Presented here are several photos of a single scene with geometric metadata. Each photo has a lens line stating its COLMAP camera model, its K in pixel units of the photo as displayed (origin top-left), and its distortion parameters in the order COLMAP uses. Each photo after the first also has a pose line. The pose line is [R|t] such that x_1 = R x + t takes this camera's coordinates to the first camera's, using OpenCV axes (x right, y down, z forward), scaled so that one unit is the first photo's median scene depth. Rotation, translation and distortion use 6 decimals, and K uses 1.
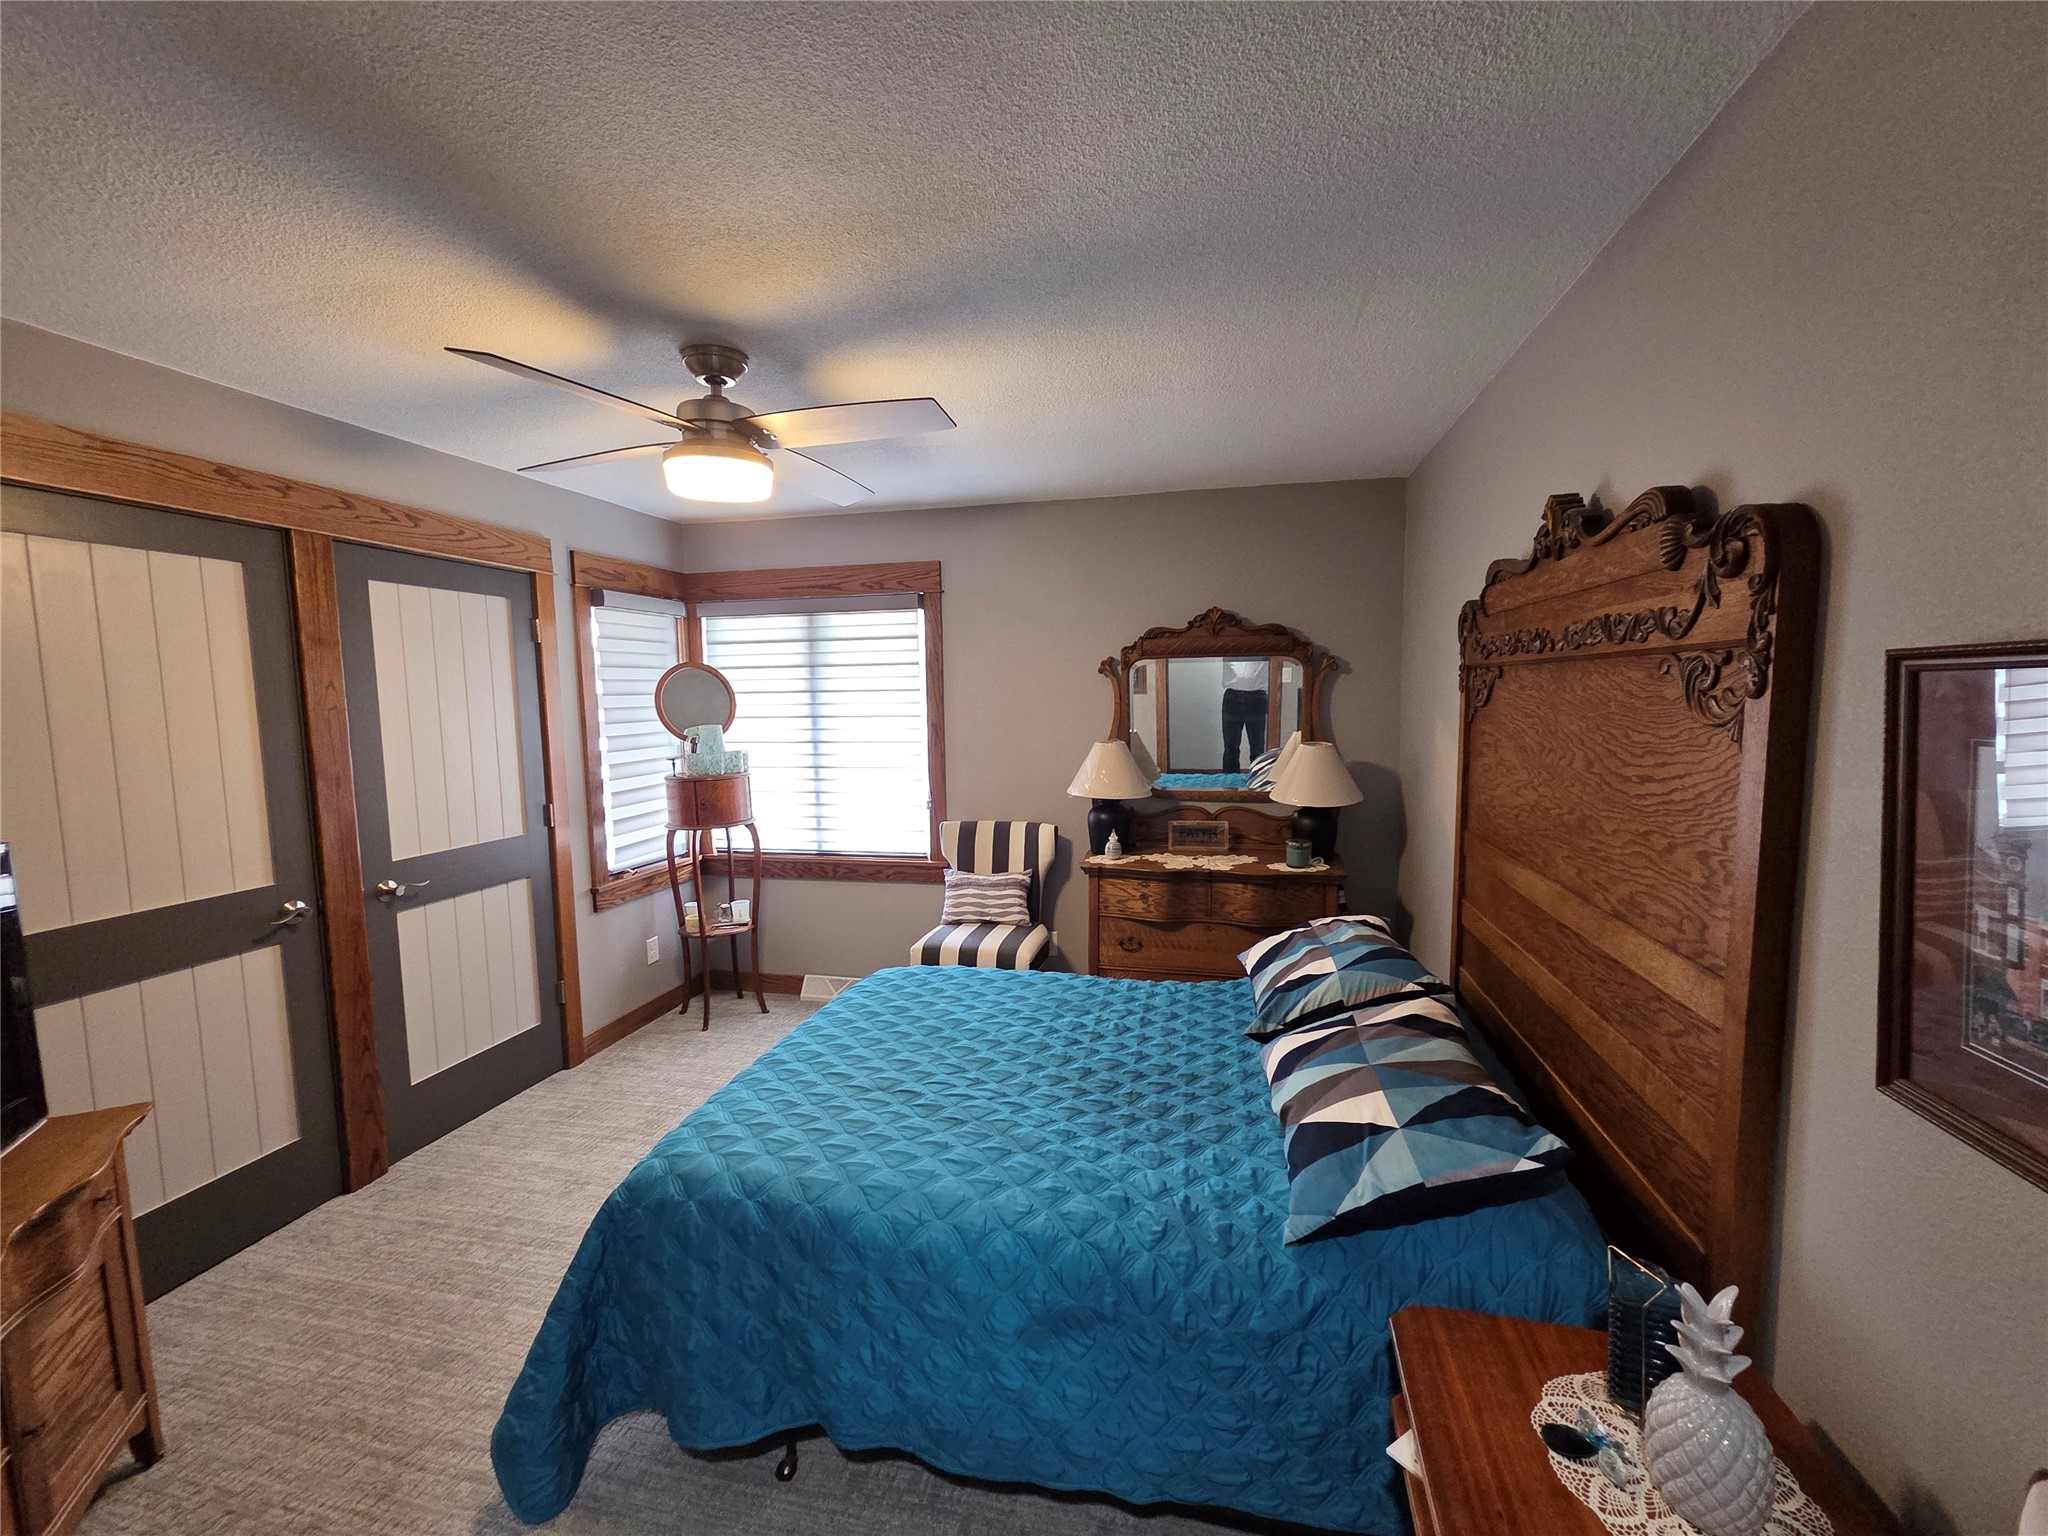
lens RADIAL K [[842.3, 0, 1027.2], [0, 842.3, 768.7], [0, 0, 1]] dist [-0.002758, 0.000109]
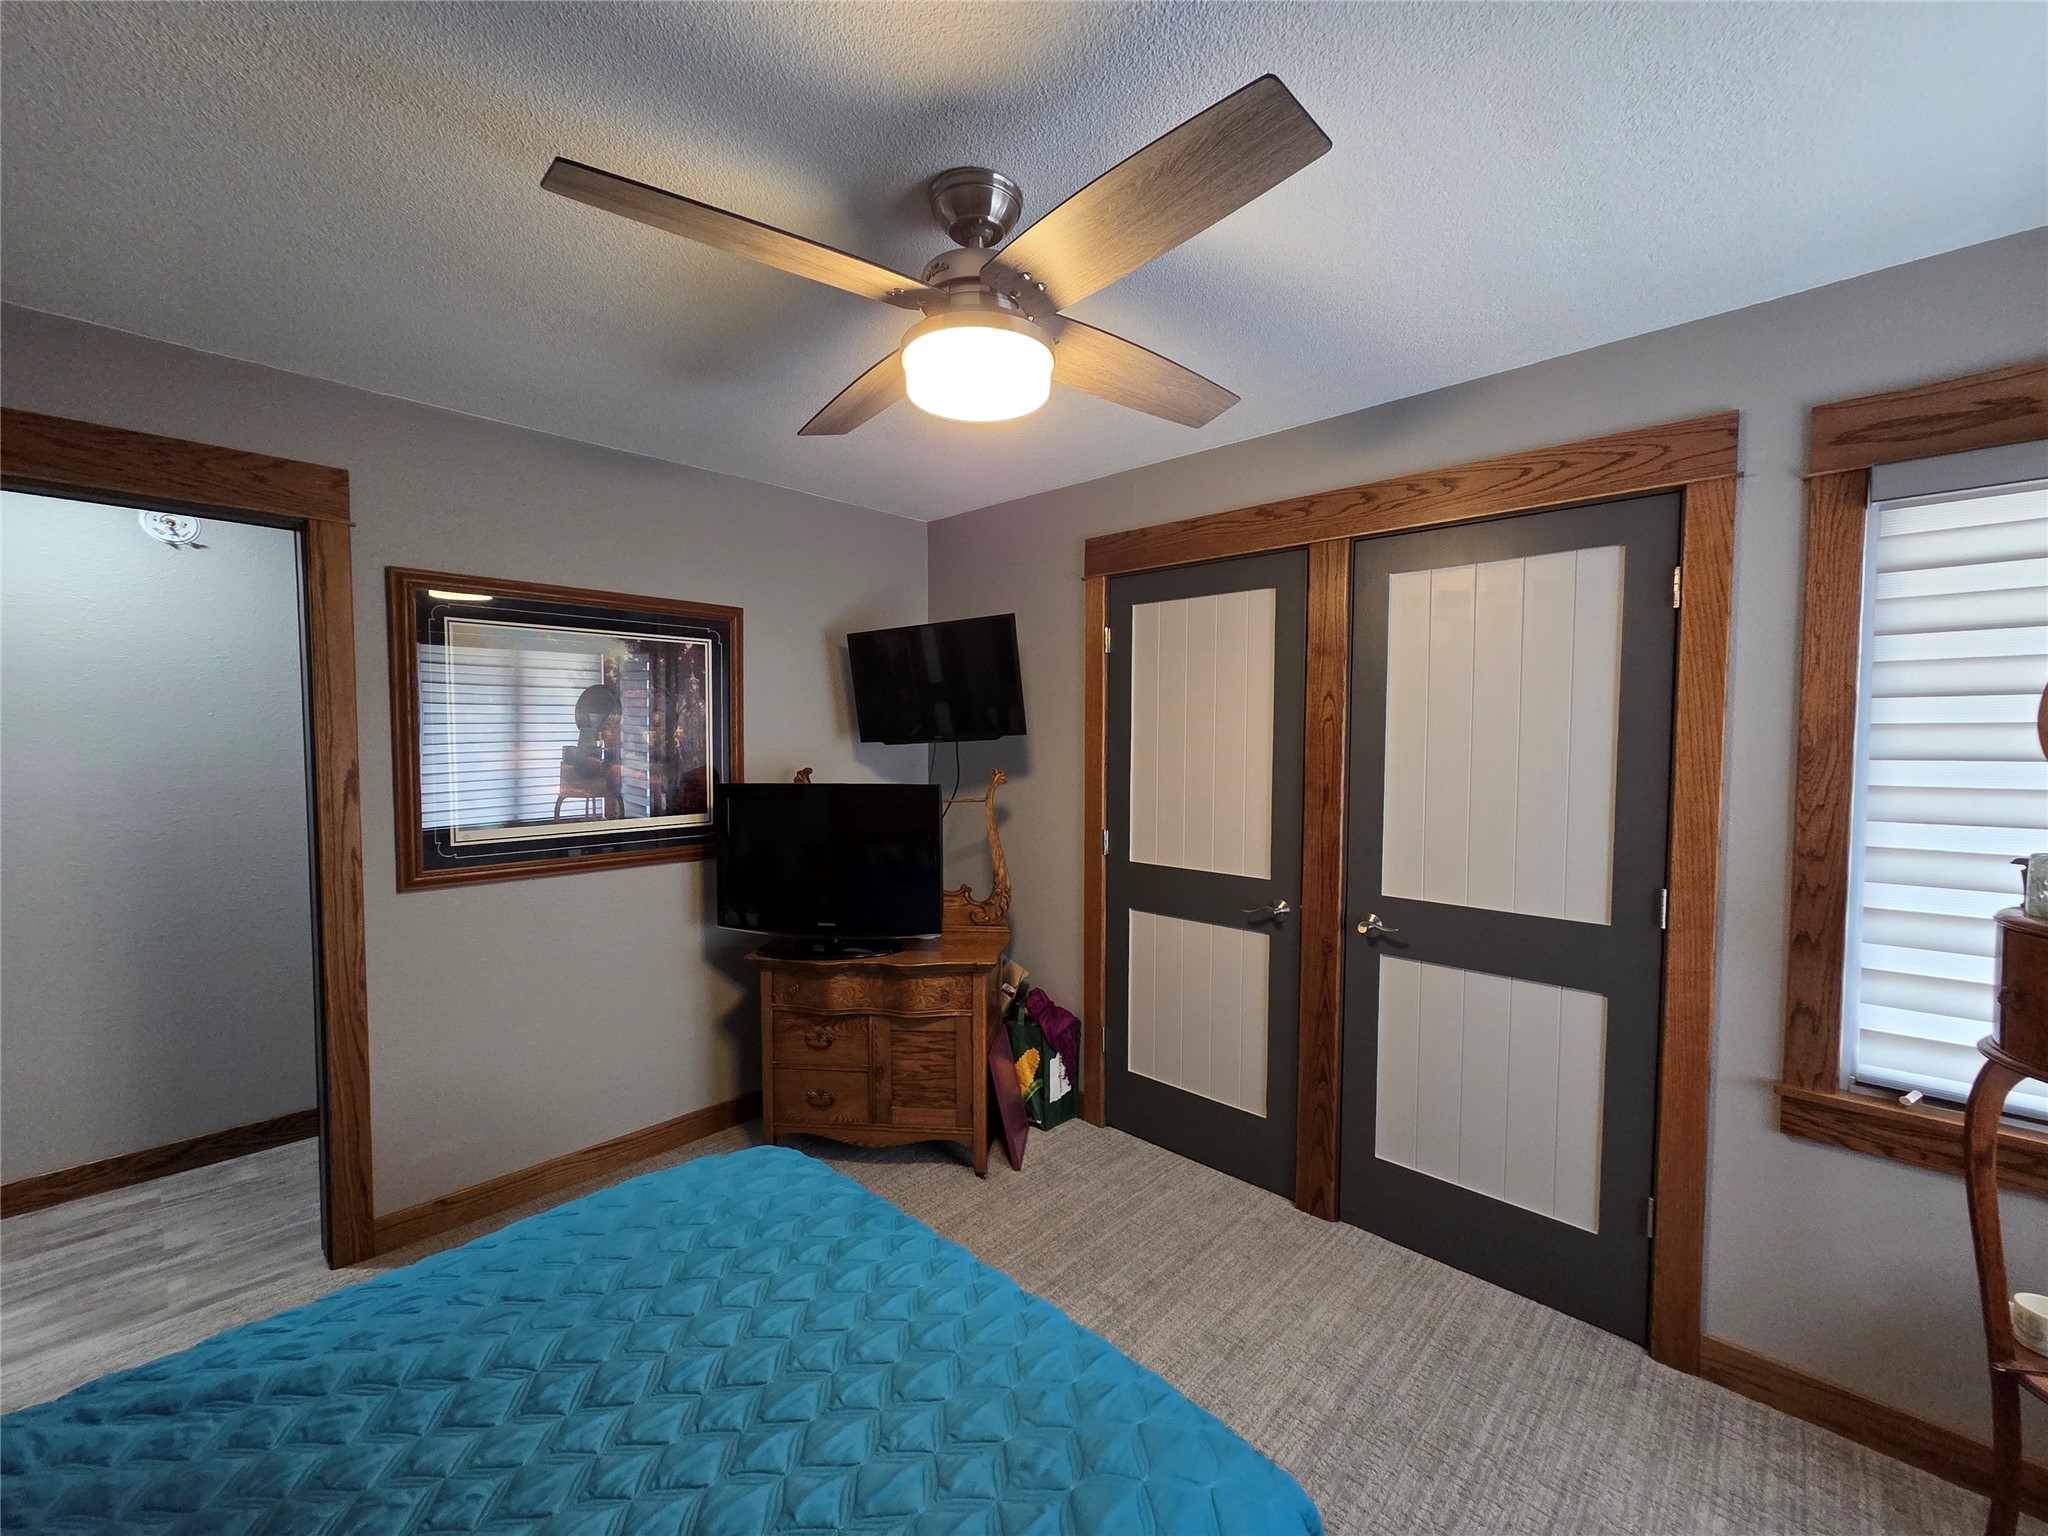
lens RADIAL K [[842.3, 0, 1016.9], [0, 842.3, 774.6], [0, 0, 1]] dist [-0.002758, 0.000109]
pose [[-0.519081, 0.053813, -0.853029, 0.172683], [-0.069762, 0.992019, 0.105032, -0.076365], [0.851873, 0.114029, -0.511184, 1.073642]]
